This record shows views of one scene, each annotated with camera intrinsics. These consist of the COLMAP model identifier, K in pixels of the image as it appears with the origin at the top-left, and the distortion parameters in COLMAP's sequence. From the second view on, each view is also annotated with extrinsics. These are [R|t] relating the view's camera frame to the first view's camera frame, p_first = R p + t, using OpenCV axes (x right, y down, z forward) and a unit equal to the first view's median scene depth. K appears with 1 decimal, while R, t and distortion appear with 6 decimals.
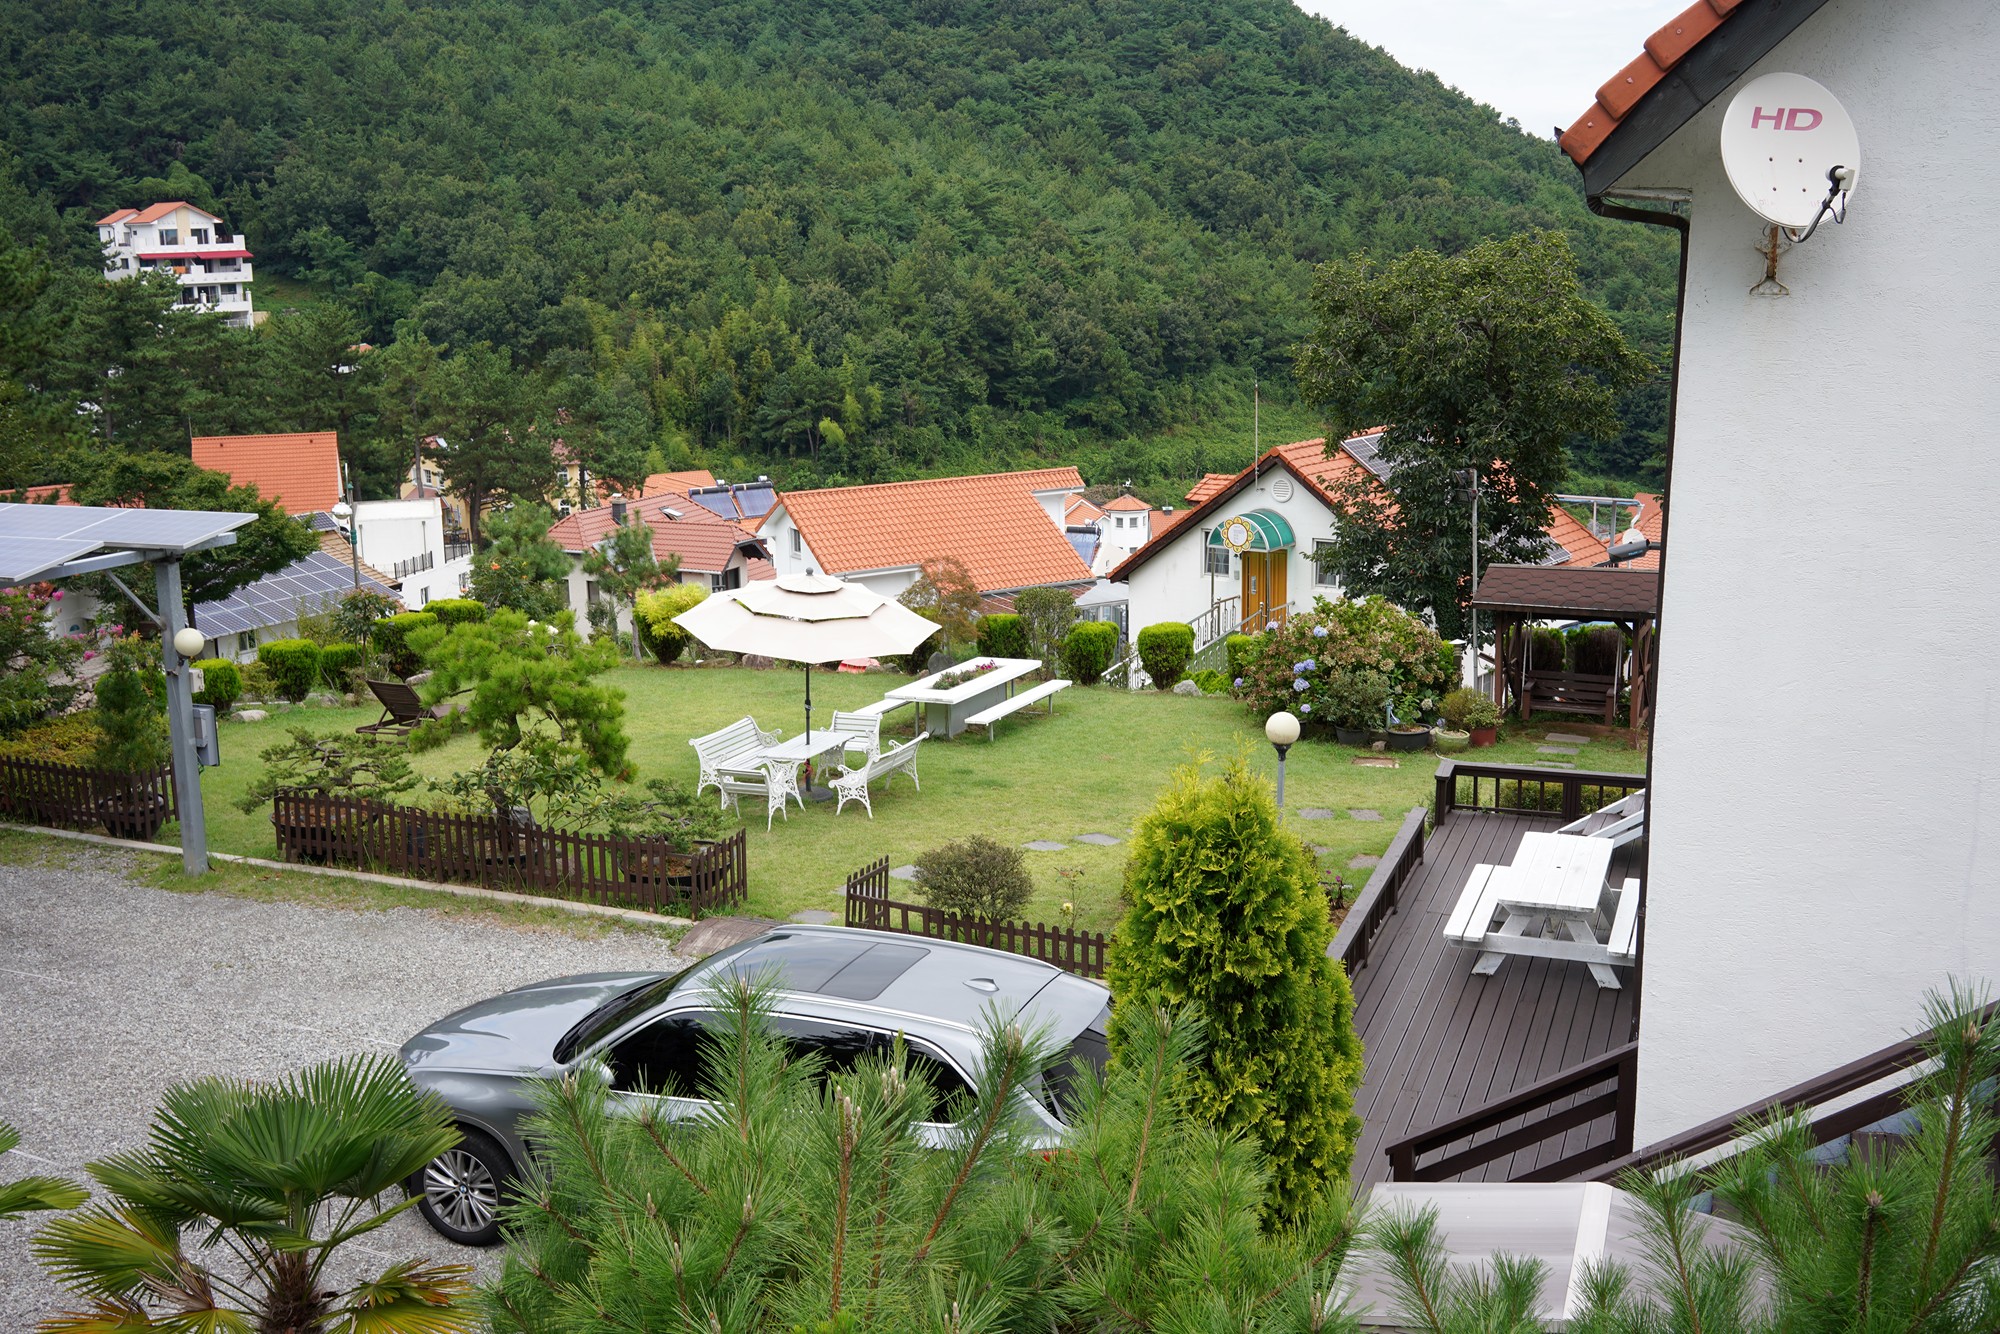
lens RADIAL K [[2012.7, 0, 1000.9], [0, 2012.7, 688.9], [0, 0, 1]] dist [0.048670, -0.213624]
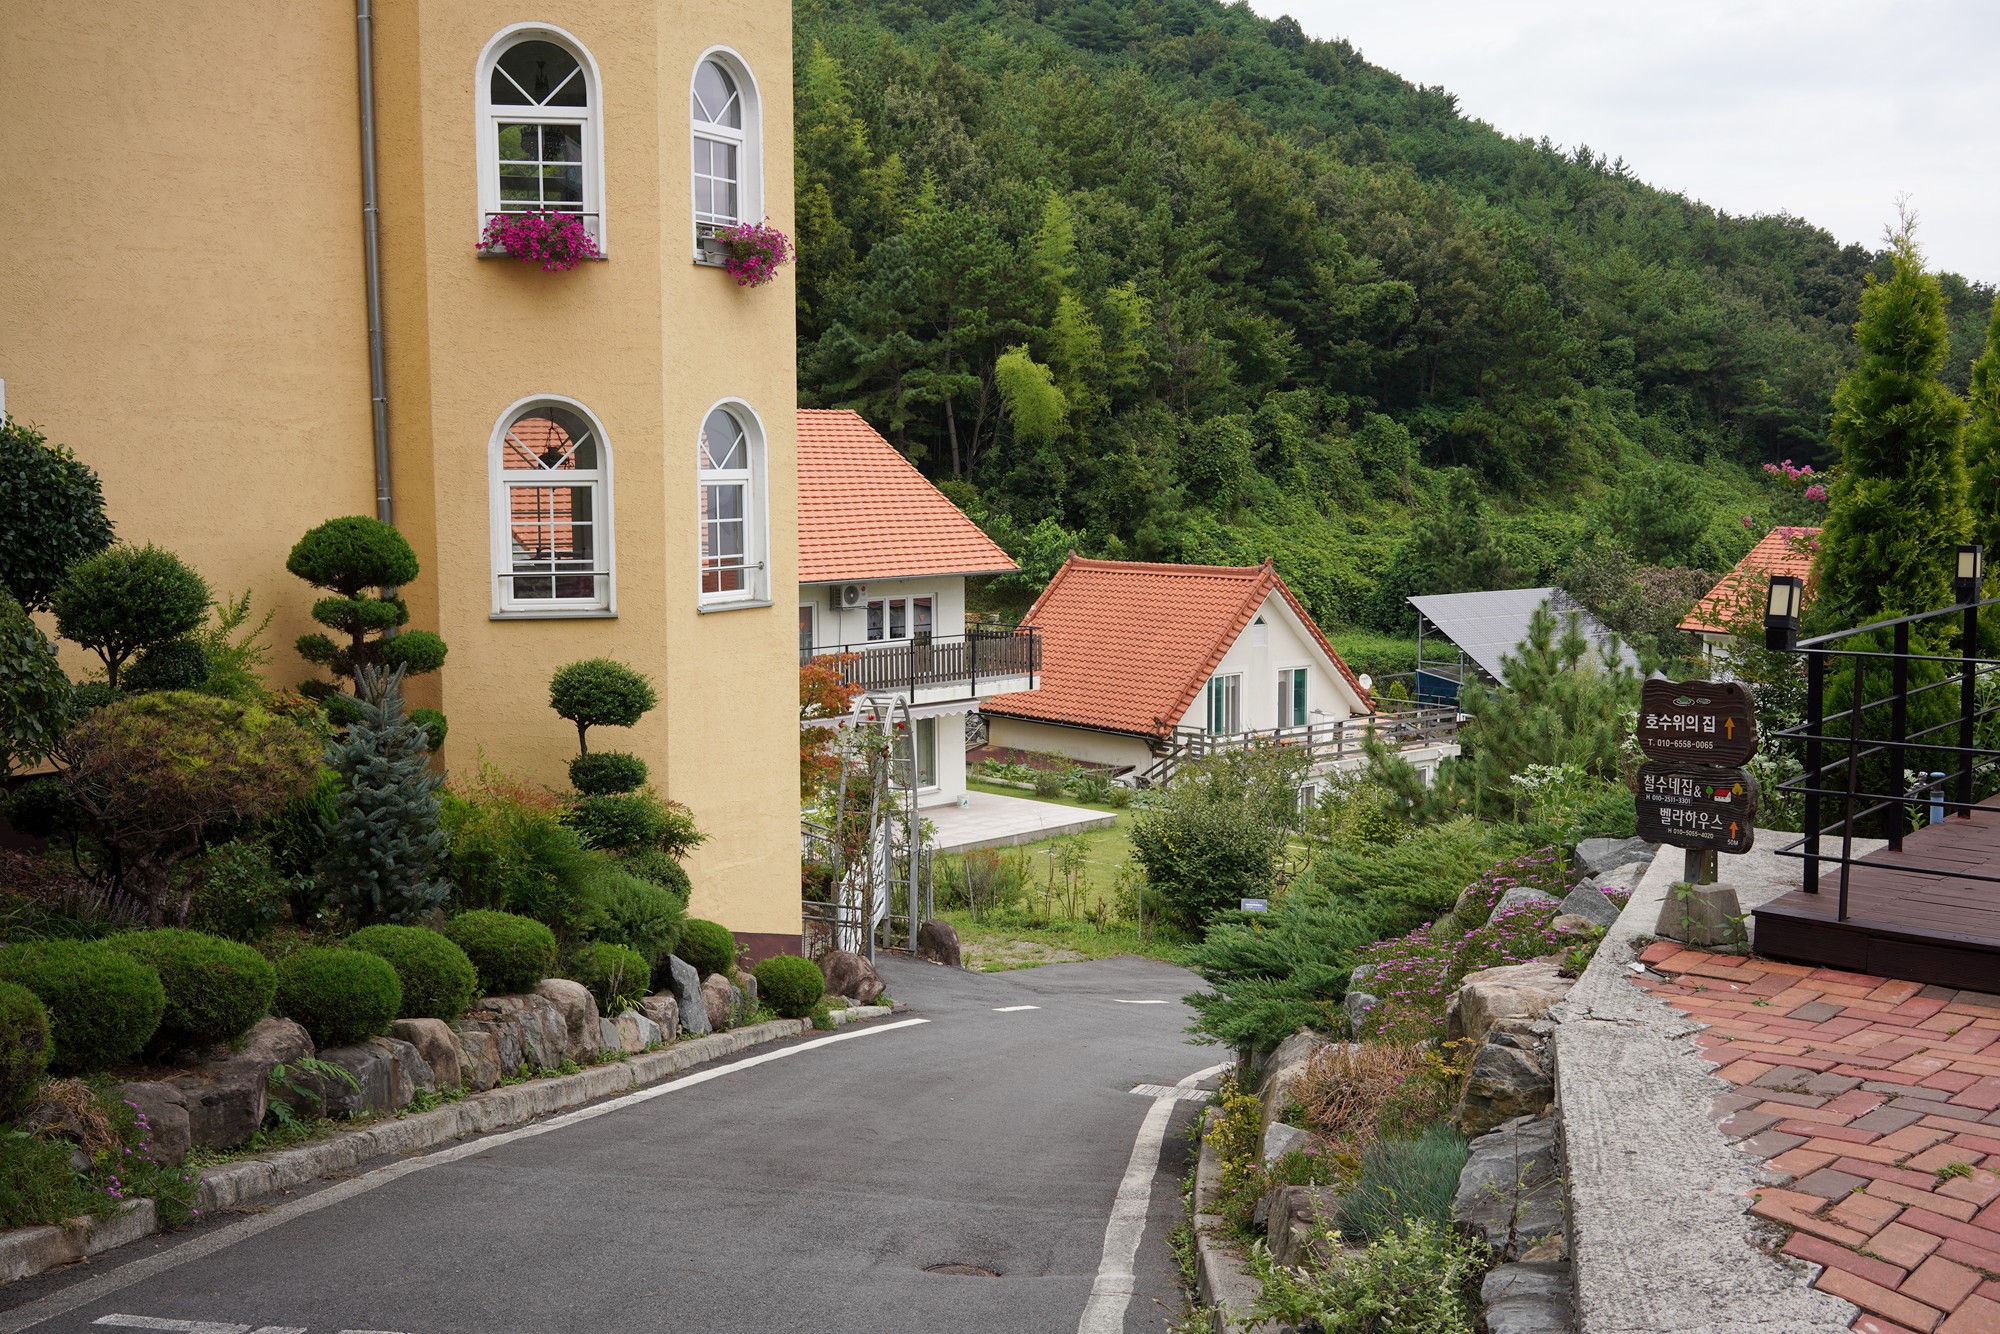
lens RADIAL K [[2012.7, 0, 1000.9], [0, 2012.7, 688.9], [0, 0, 1]] dist [0.048670, -0.213624]
pose [[0.989071, 0.001830, 0.147431, -0.128133], [0.012675, 0.995166, -0.097381, -0.039319], [-0.146897, 0.098185, 0.984267, 0.599607]]
